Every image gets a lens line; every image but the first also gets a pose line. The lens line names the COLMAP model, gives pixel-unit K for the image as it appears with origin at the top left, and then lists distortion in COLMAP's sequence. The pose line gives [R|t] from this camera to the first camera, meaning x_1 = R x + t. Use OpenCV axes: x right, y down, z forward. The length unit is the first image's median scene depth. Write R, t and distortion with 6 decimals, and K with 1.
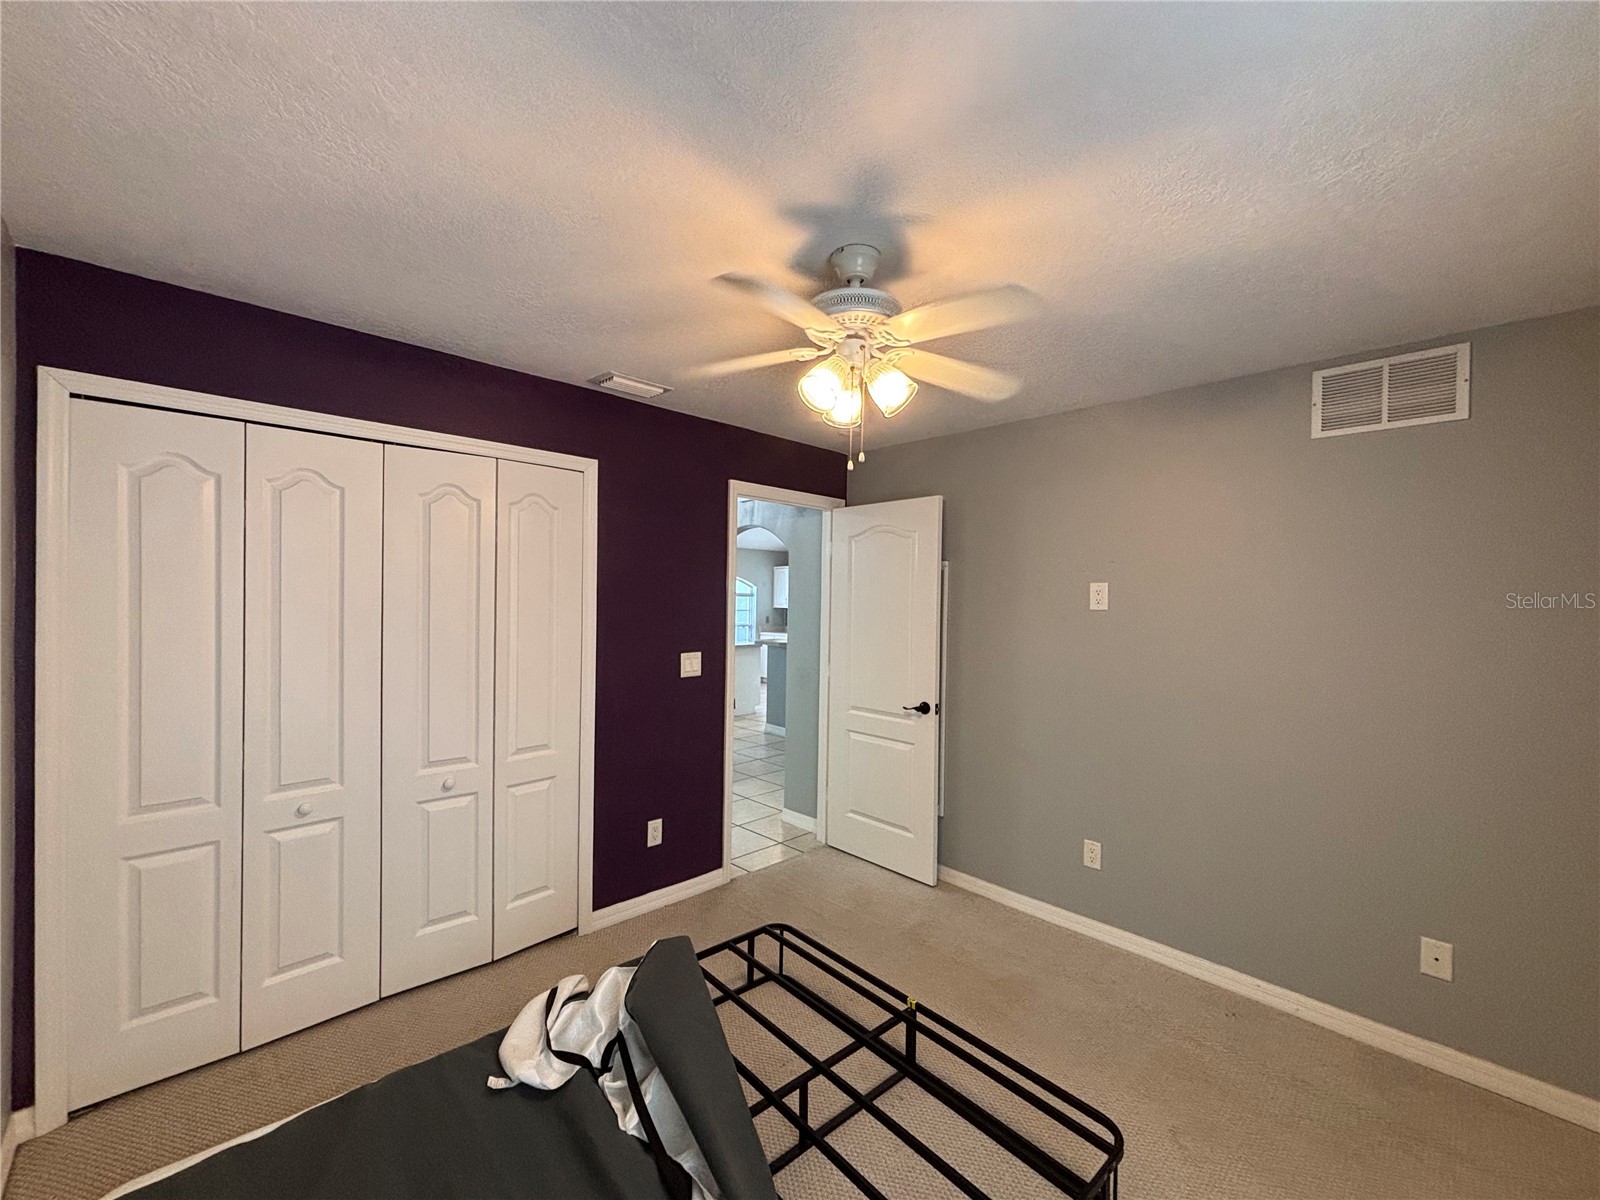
lens RADIAL K [[649.0, 0, 801.9], [0, 649.0, 601.6], [0, 0, 1]] dist [0.000061, -0.007598]
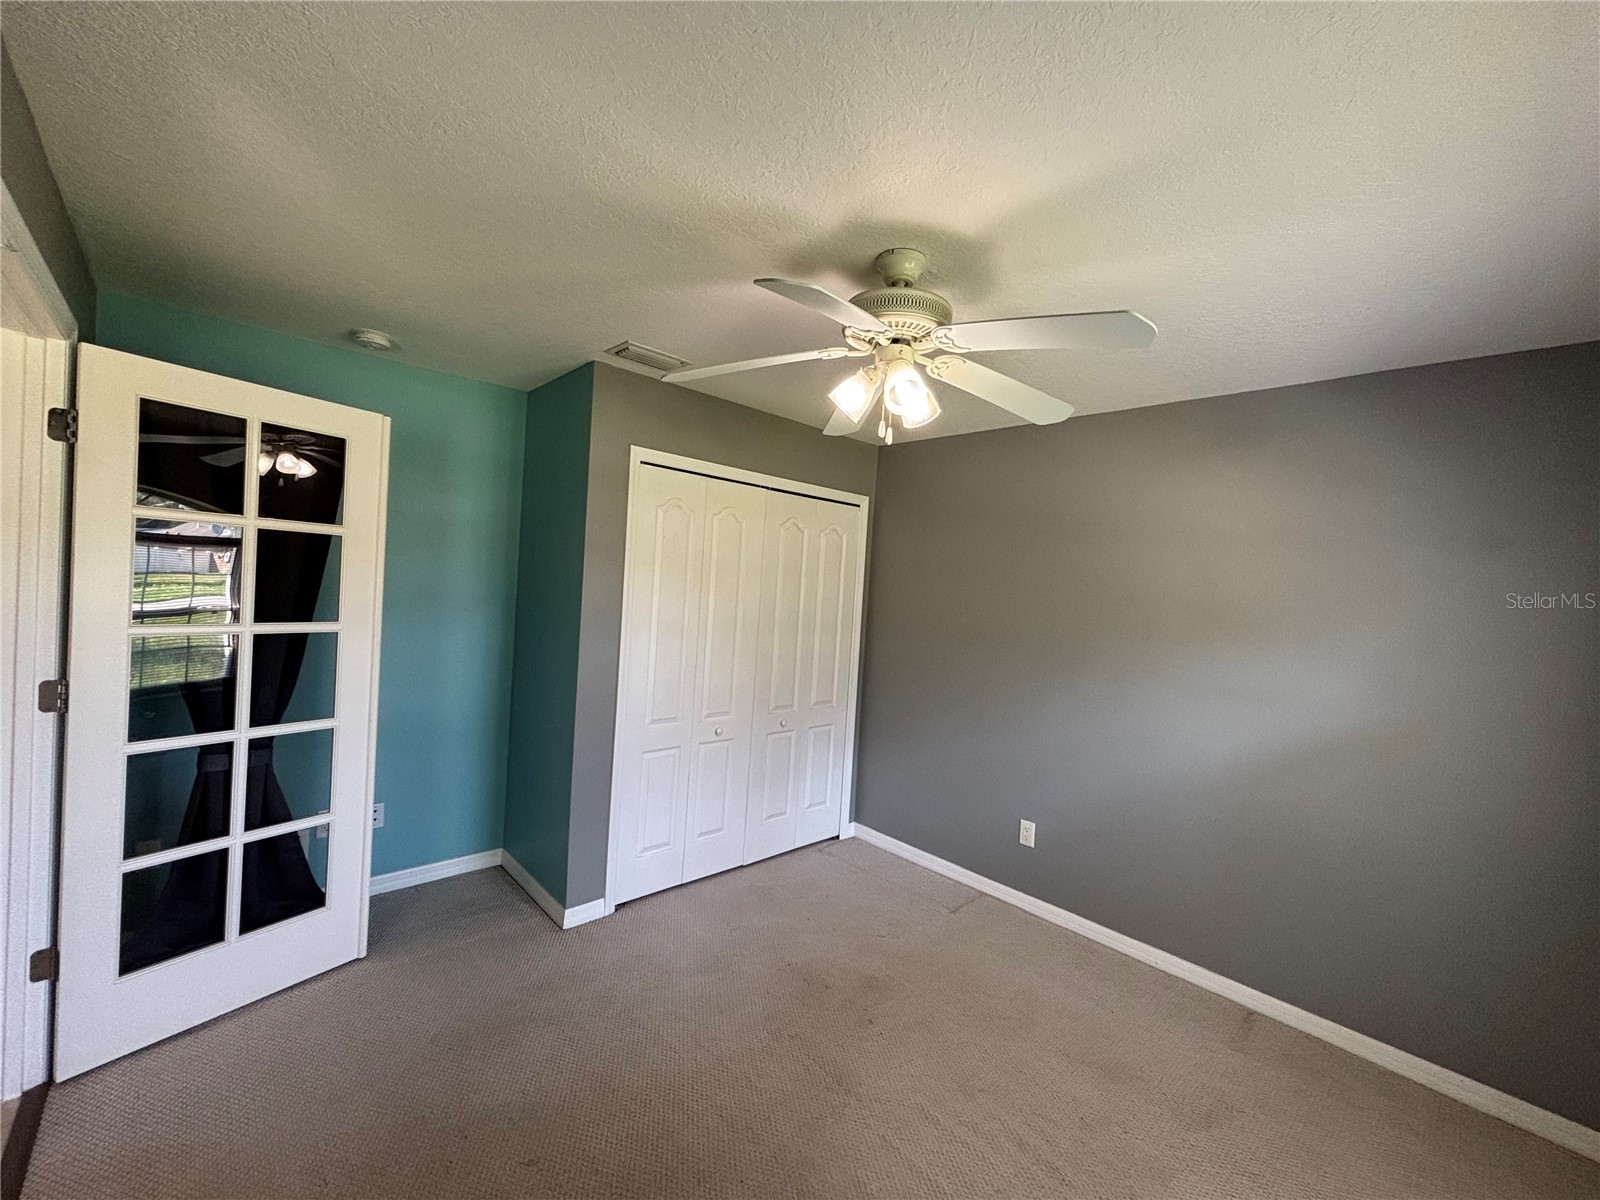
lens RADIAL K [[649.0, 0, 801.9], [0, 649.0, 601.6], [0, 0, 1]] dist [0.000061, -0.007598]
pose [[0.998065, 0.046539, -0.041238, -0.406611], [-0.046377, 0.998912, 0.004894, 0.002270], [0.041421, -0.002973, 0.999137, -0.396308]]
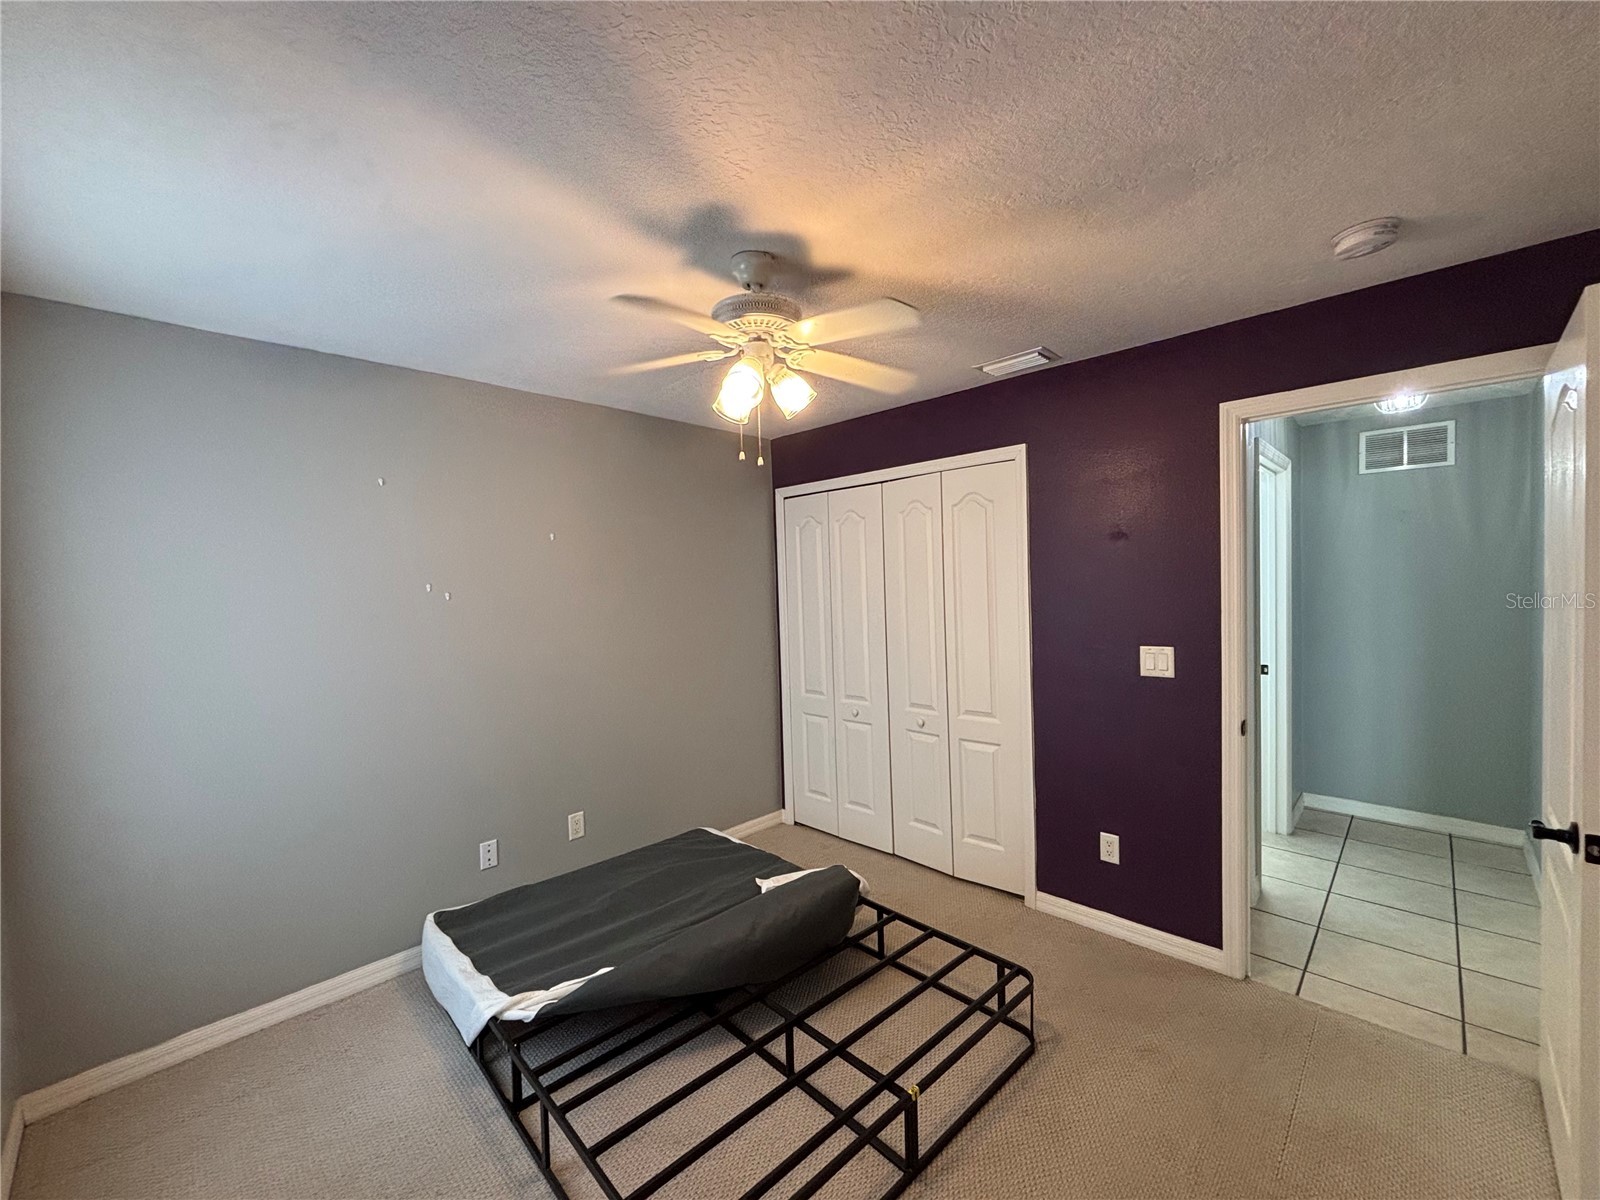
lens RADIAL K [[649.0, 0, 801.9], [0, 649.0, 601.6], [0, 0, 1]] dist [0.000061, -0.007598]
pose [[0.029528, 0.011827, -0.999494, 0.711829], [0.017139, 0.999777, 0.012337, 0.008841], [0.999417, -0.017495, 0.029319, 0.644993]]
